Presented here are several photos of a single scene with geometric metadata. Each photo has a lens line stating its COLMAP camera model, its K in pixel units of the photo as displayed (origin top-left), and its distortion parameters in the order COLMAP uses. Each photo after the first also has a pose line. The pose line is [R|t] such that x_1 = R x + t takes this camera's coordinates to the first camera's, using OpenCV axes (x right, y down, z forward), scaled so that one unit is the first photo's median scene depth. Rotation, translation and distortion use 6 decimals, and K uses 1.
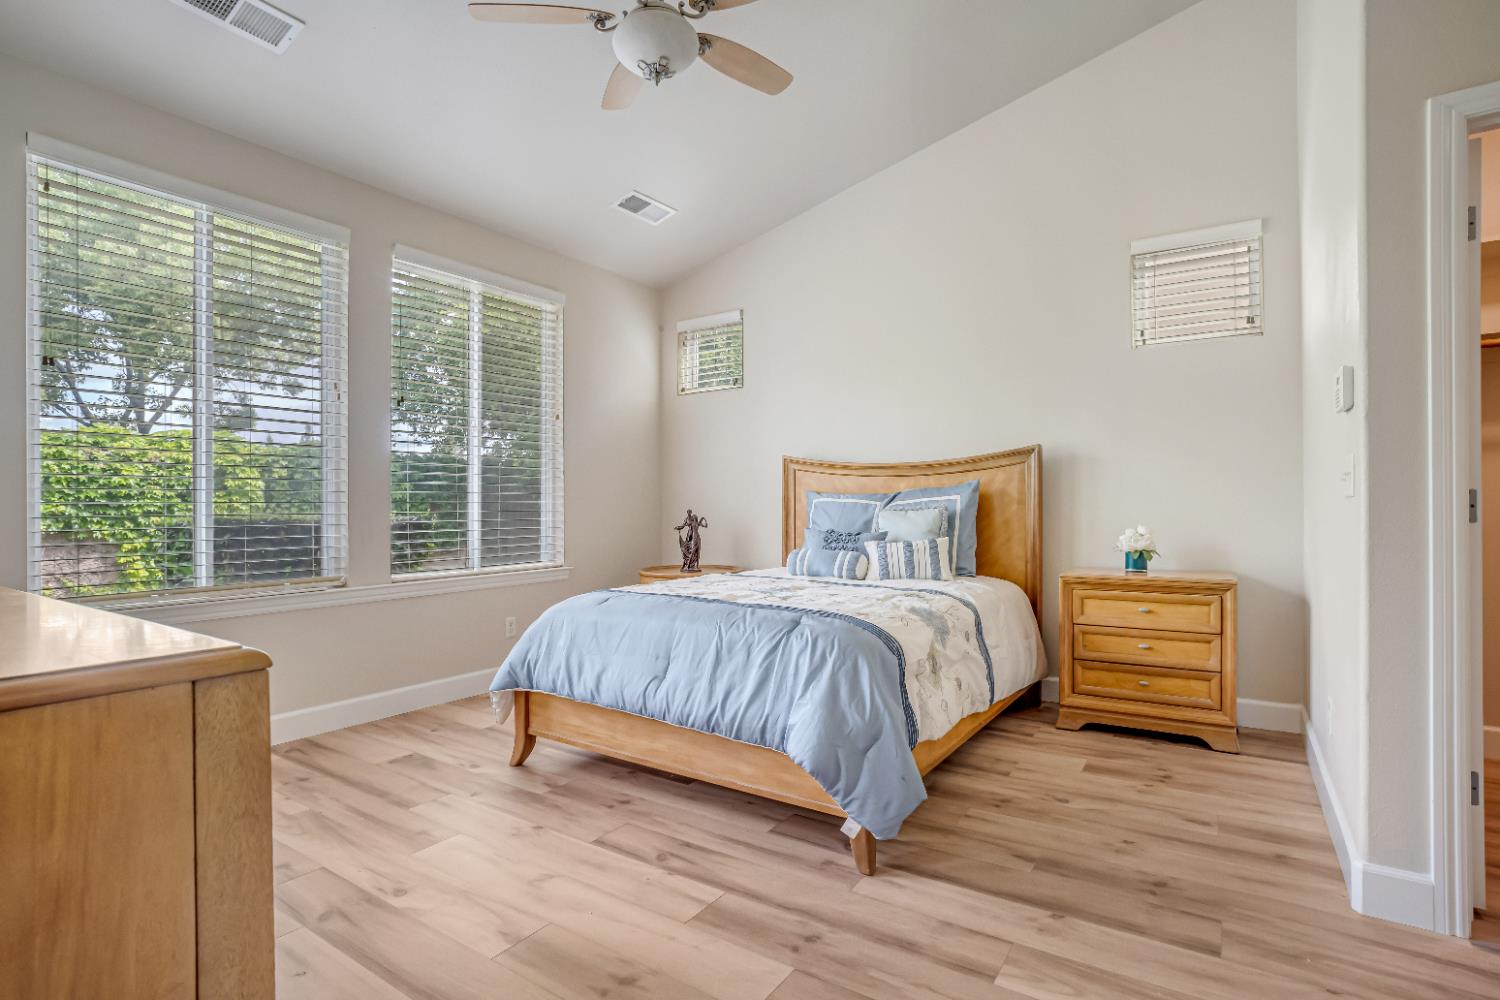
lens RADIAL K [[728.8, 0, 744.1], [0, 728.8, 465.8], [0, 0, 1]] dist [-0.048698, 0.018013]
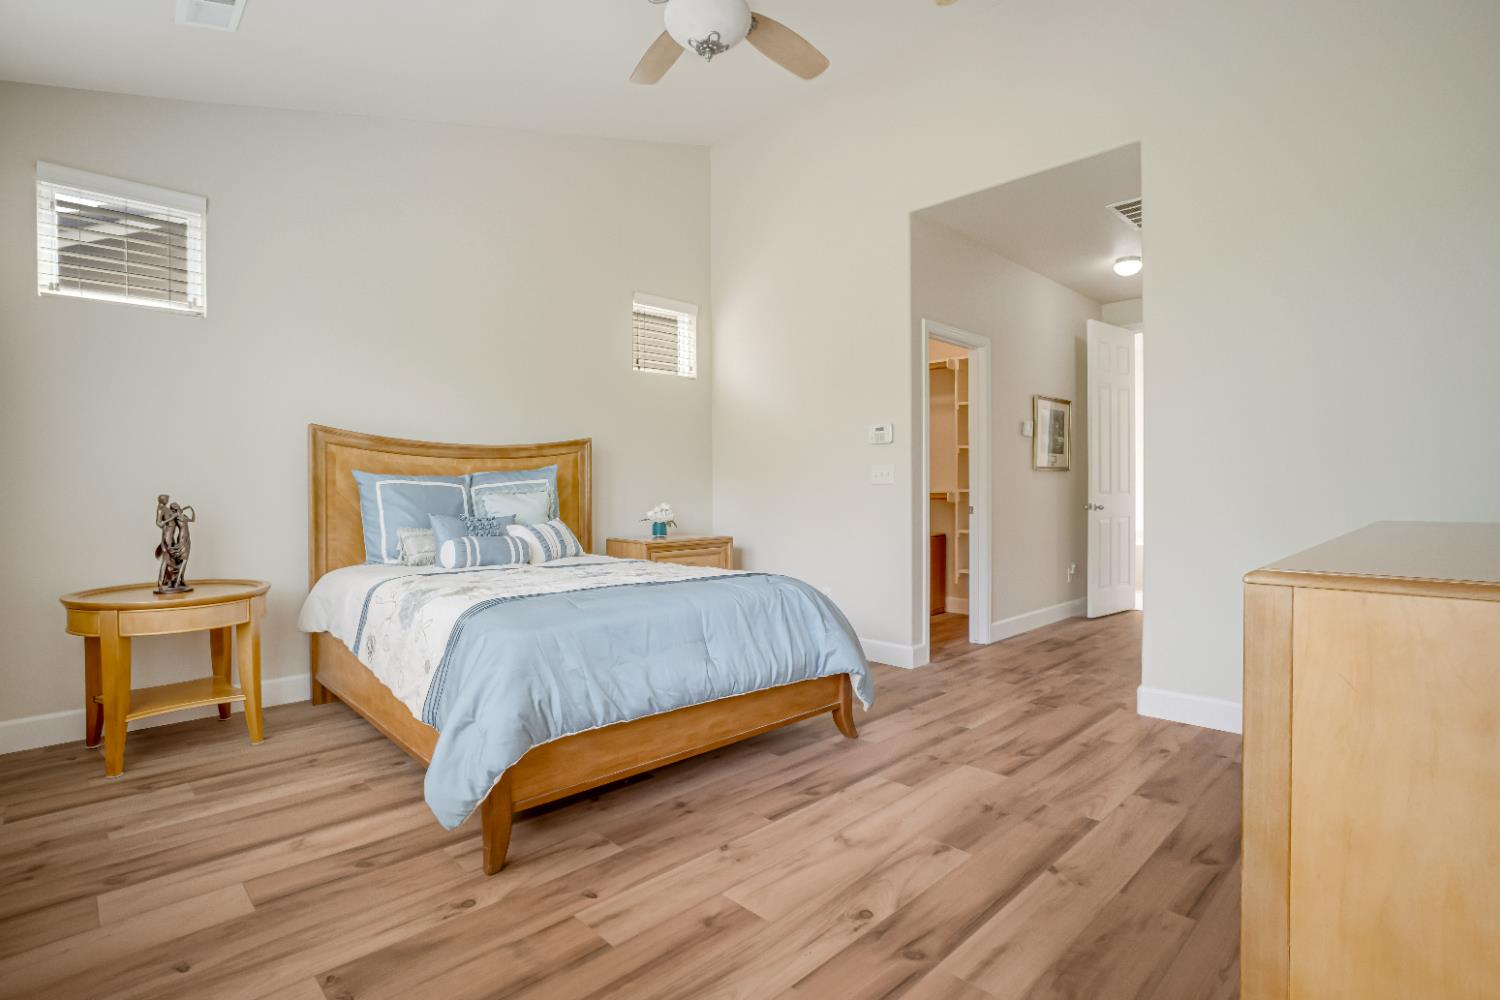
lens RADIAL K [[728.8, 0, 744.1], [0, 728.8, 465.8], [0, 0, 1]] dist [-0.048698, 0.018013]
pose [[0.212250, 0.033756, 0.976632, -1.147414], [-0.051380, 0.998406, -0.023342, 0.050354], [-0.975864, -0.045225, 0.213646, 0.793727]]
